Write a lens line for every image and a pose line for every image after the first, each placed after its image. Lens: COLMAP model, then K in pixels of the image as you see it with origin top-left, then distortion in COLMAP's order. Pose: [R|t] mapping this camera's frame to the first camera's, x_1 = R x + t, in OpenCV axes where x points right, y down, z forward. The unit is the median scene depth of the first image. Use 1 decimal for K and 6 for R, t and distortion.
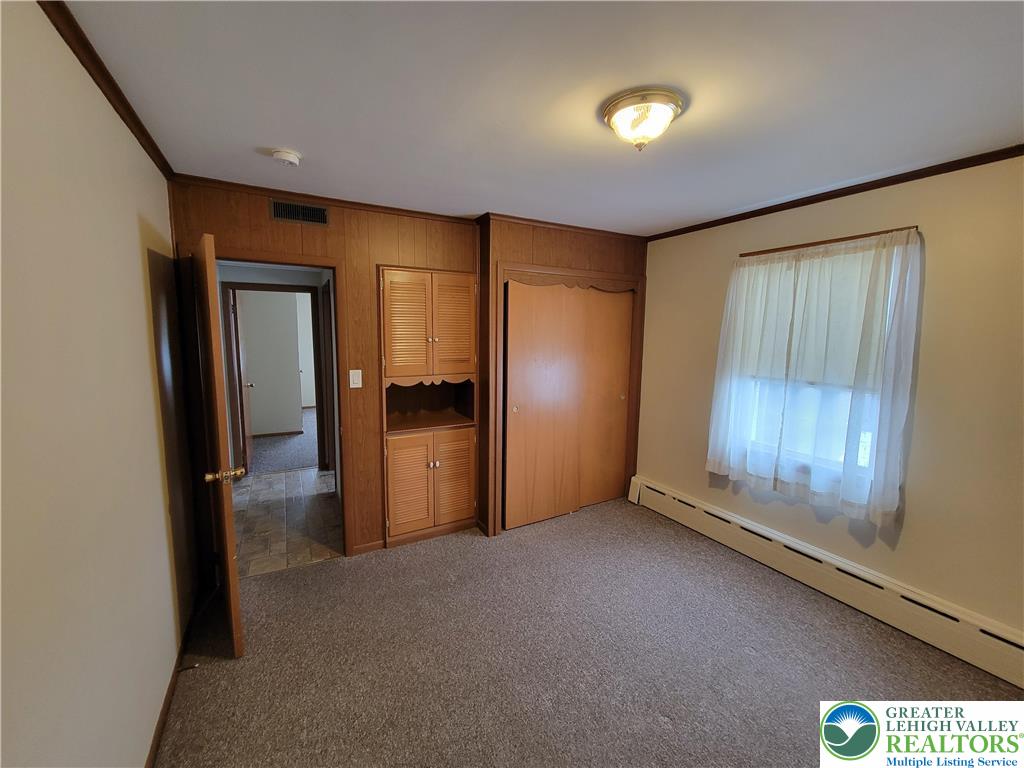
lens RADIAL K [[415.7, 0, 514.5], [0, 415.7, 380.2], [0, 0, 1]] dist [0.009150, -0.004308]
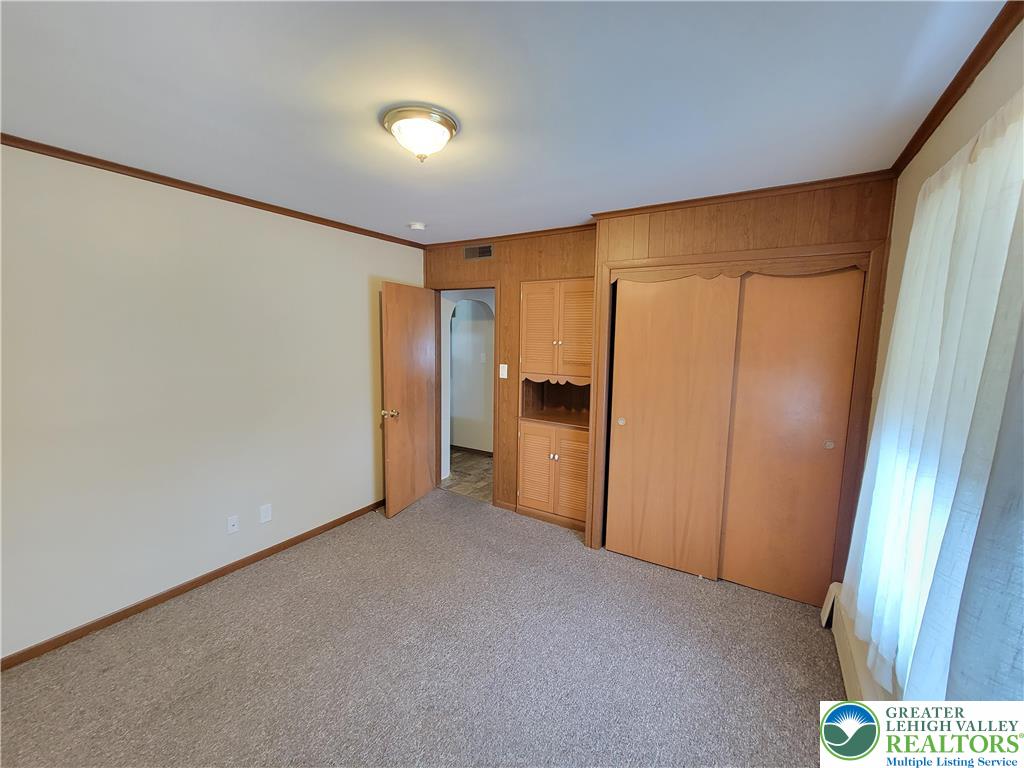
lens RADIAL K [[415.7, 0, 514.5], [0, 415.7, 380.2], [0, 0, 1]] dist [0.009150, -0.004308]
pose [[0.481421, 0.097435, -0.871057, 0.723718], [-0.110799, 0.992595, 0.049793, -0.041874], [0.869458, 0.072541, 0.488652, 0.379546]]
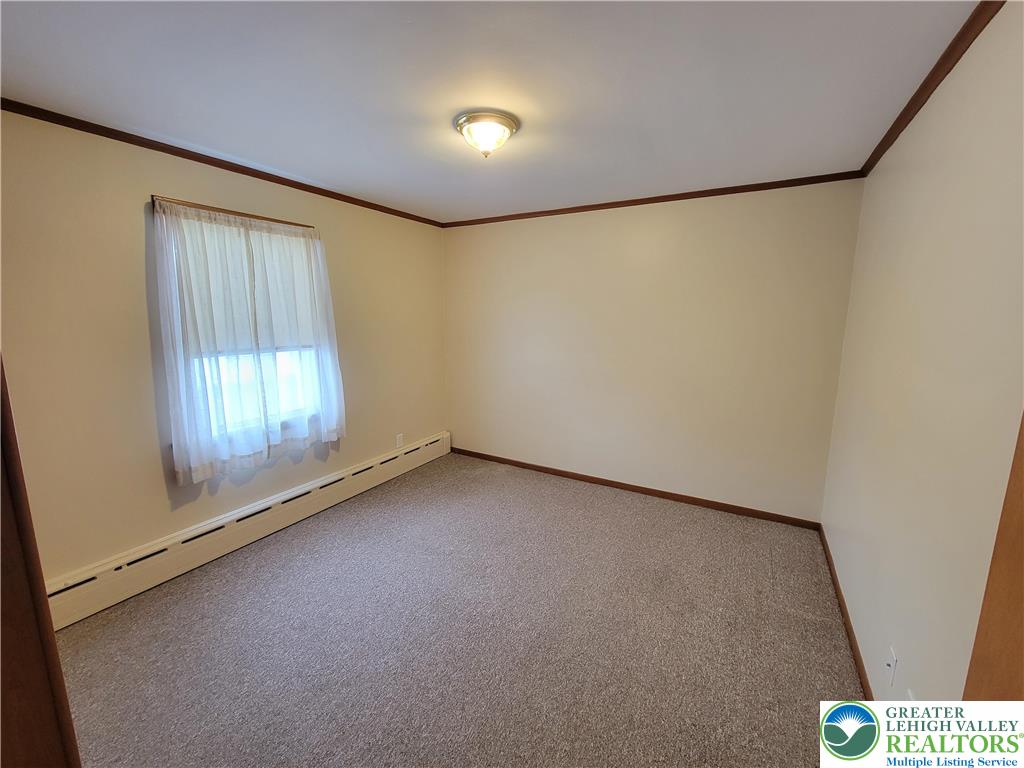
lens RADIAL K [[415.7, 0, 514.5], [0, 415.7, 380.2], [0, 0, 1]] dist [0.009150, -0.004308]
pose [[-0.500378, -0.161795, 0.850555, -0.474986], [0.086255, 0.968182, 0.234913, -0.100846], [-0.861500, 0.190910, -0.470501, 0.855723]]
